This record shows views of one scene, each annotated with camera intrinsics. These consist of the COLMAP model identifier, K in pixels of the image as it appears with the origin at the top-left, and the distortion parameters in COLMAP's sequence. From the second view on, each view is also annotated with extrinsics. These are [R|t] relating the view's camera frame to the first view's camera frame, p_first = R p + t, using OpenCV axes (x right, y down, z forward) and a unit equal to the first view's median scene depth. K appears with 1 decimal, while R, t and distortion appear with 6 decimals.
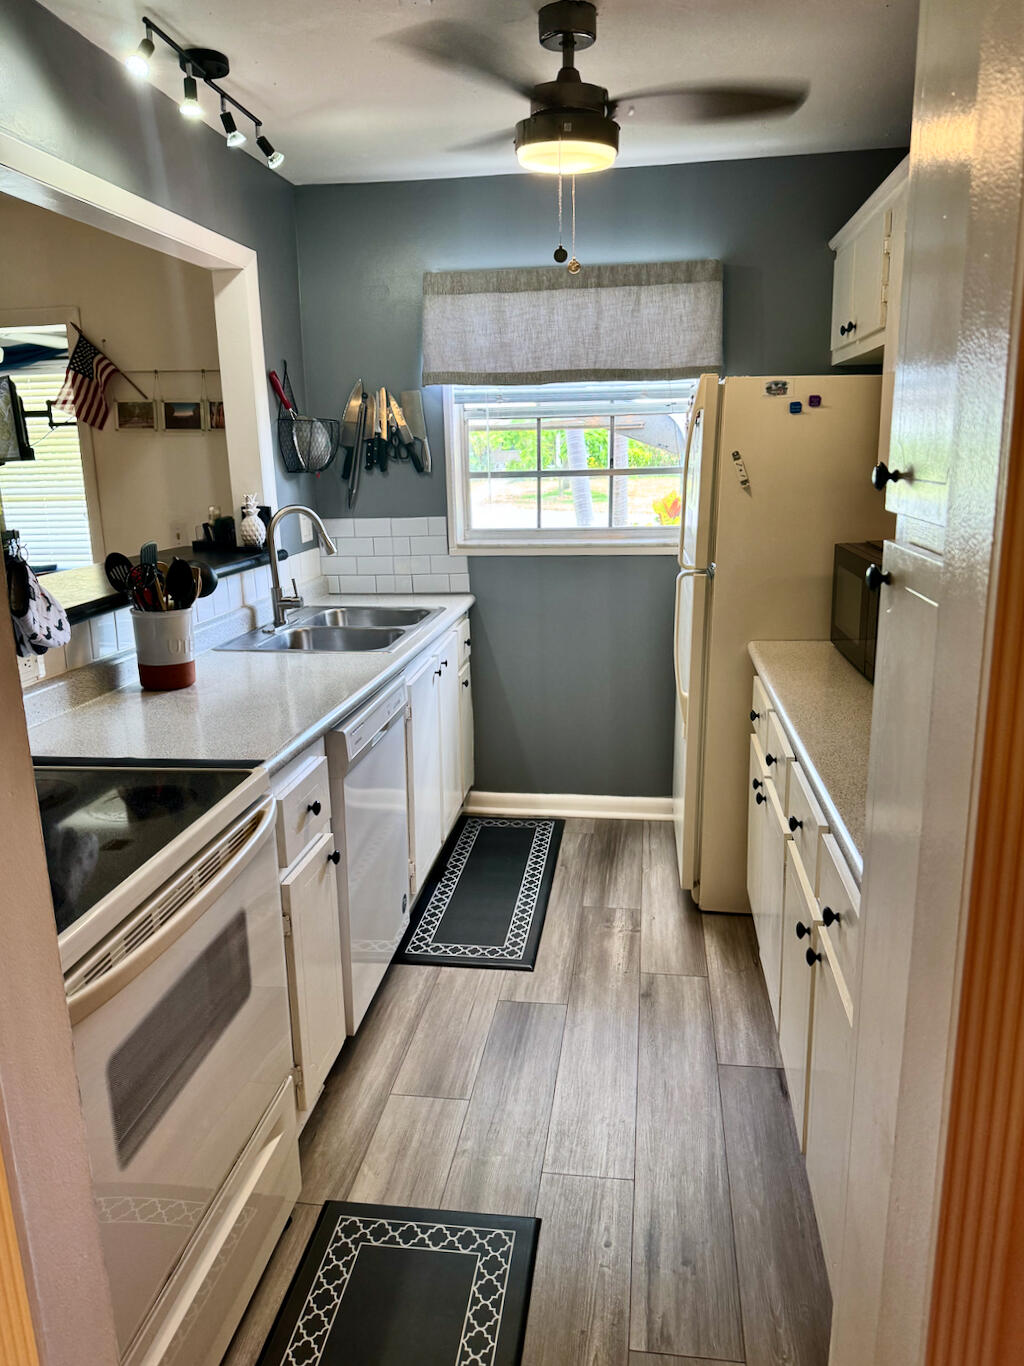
lens RADIAL K [[979.3, 0, 508.4], [0, 979.3, 700.8], [0, 0, 1]] dist [0.160933, -0.313415]
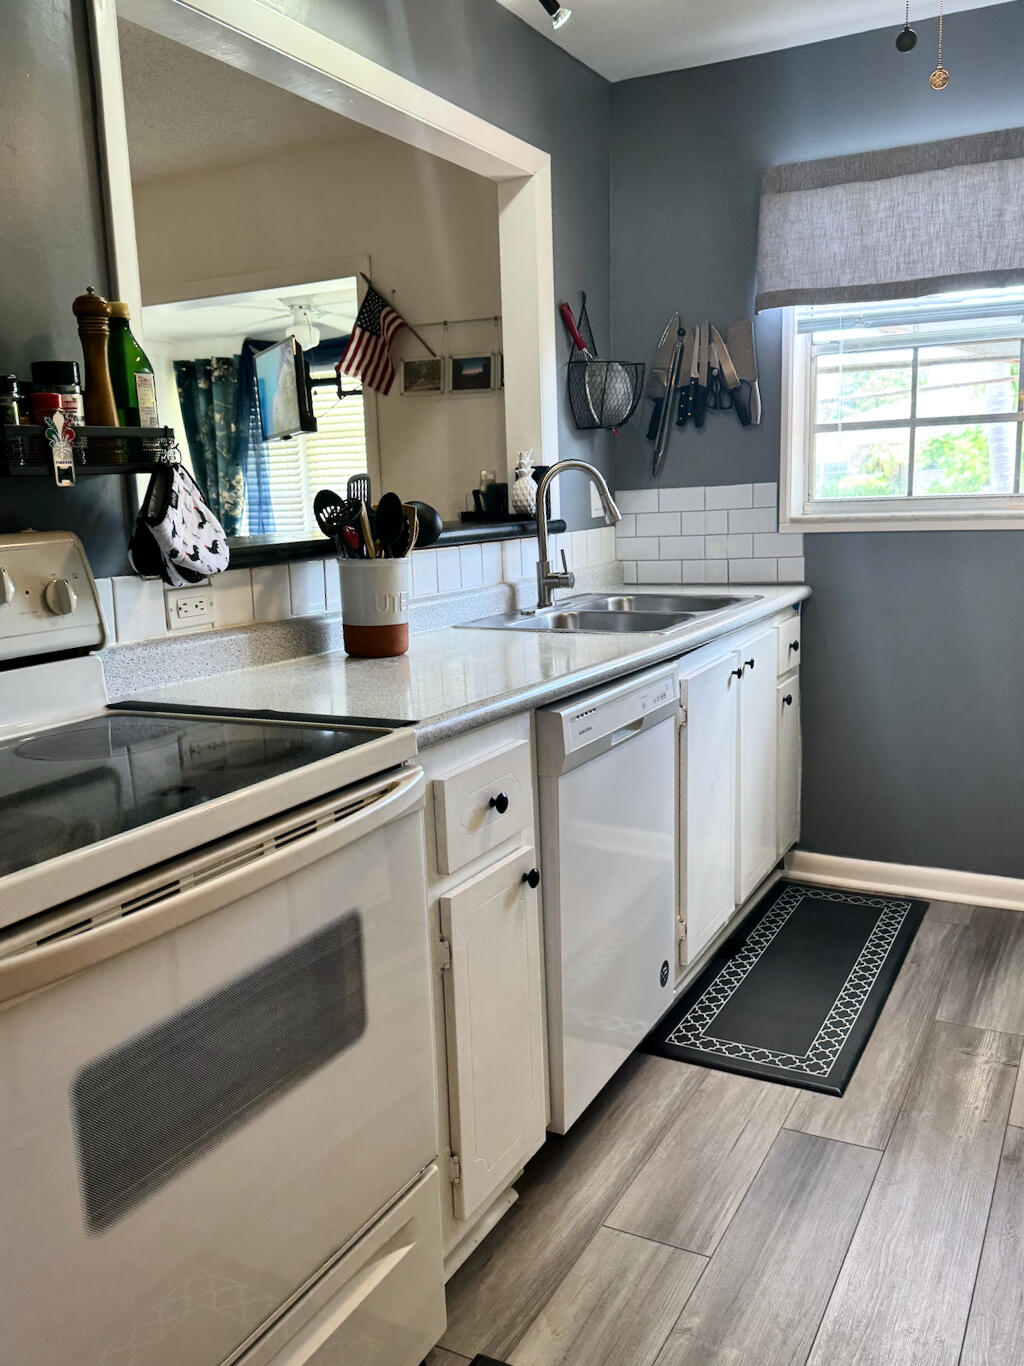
lens RADIAL K [[1135.7, 0, 511.7], [0, 1135.7, 705.3], [0, 0, 1]] dist [0.103974, -0.179032]
pose [[0.940251, 0.050820, -0.336667, 0.059407], [-0.070069, 0.996515, -0.045266, 0.046835], [0.333193, 0.066151, 0.940535, 0.128757]]
